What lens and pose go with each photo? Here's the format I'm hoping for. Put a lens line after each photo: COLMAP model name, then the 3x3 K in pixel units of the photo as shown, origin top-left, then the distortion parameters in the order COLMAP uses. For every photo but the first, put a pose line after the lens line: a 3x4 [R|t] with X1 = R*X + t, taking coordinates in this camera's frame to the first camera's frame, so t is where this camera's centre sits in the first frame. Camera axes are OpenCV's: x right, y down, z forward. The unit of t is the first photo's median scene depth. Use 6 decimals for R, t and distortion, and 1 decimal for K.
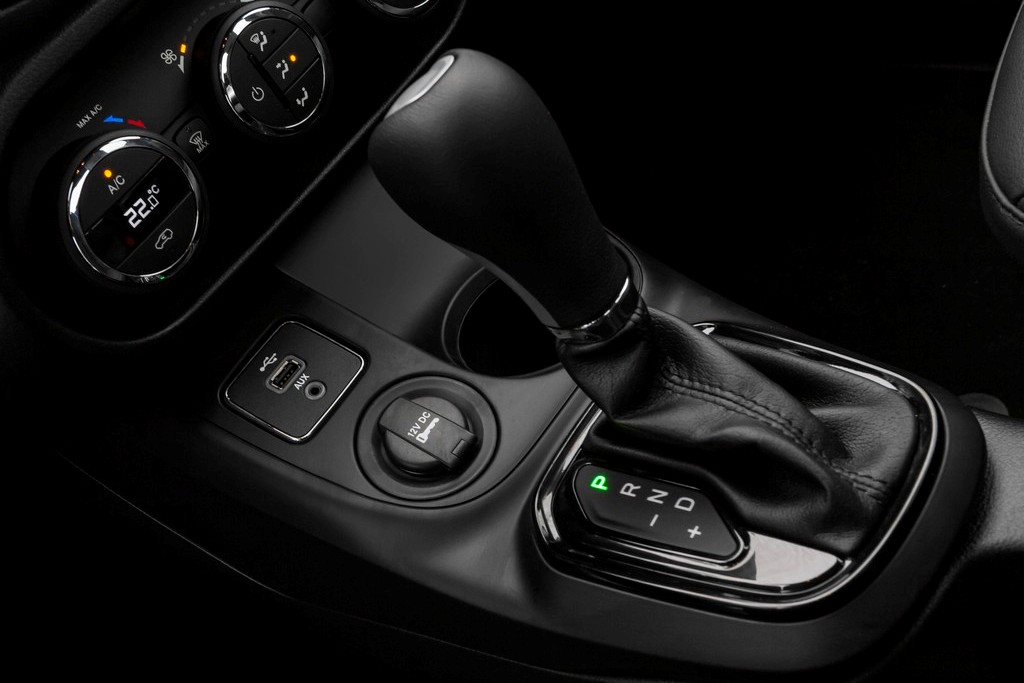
lens RADIAL K [[1414.7, 0, 508.8], [0, 1414.7, 342.0], [0, 0, 1]] dist [-0.037249, 0.000000]
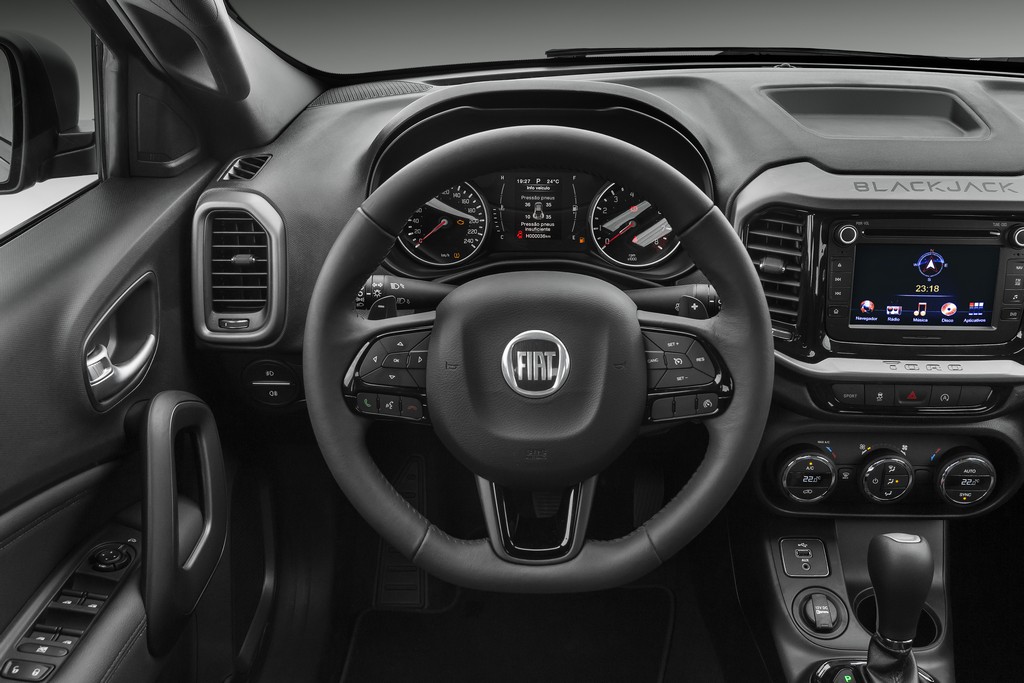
lens RADIAL K [[940.6, 0, 506.1], [0, 940.6, 343.2], [0, 0, 1]] dist [-0.006636, 0.000000]
pose [[0.534317, 0.700028, -0.473778, 0.109015], [-0.709269, 0.676202, 0.199220, -0.210581], [0.459829, 0.229589, 0.857815, -0.907724]]
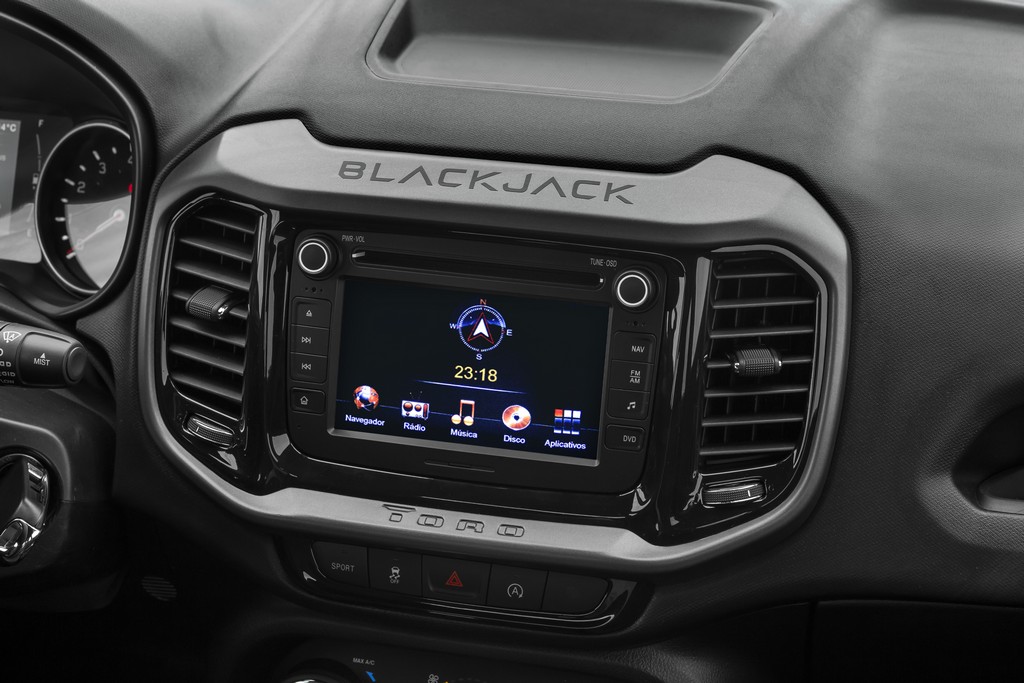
lens RADIAL K [[2083.3, 0, 512.4], [0, 2083.3, 339.6], [0, 0, 1]] dist [-0.044164, 0.000000]
pose [[0.364341, 0.702242, -0.611647, 0.801604], [-0.731193, 0.622461, 0.279106, -1.035539], [0.576726, 0.345542, 0.740262, -0.581931]]
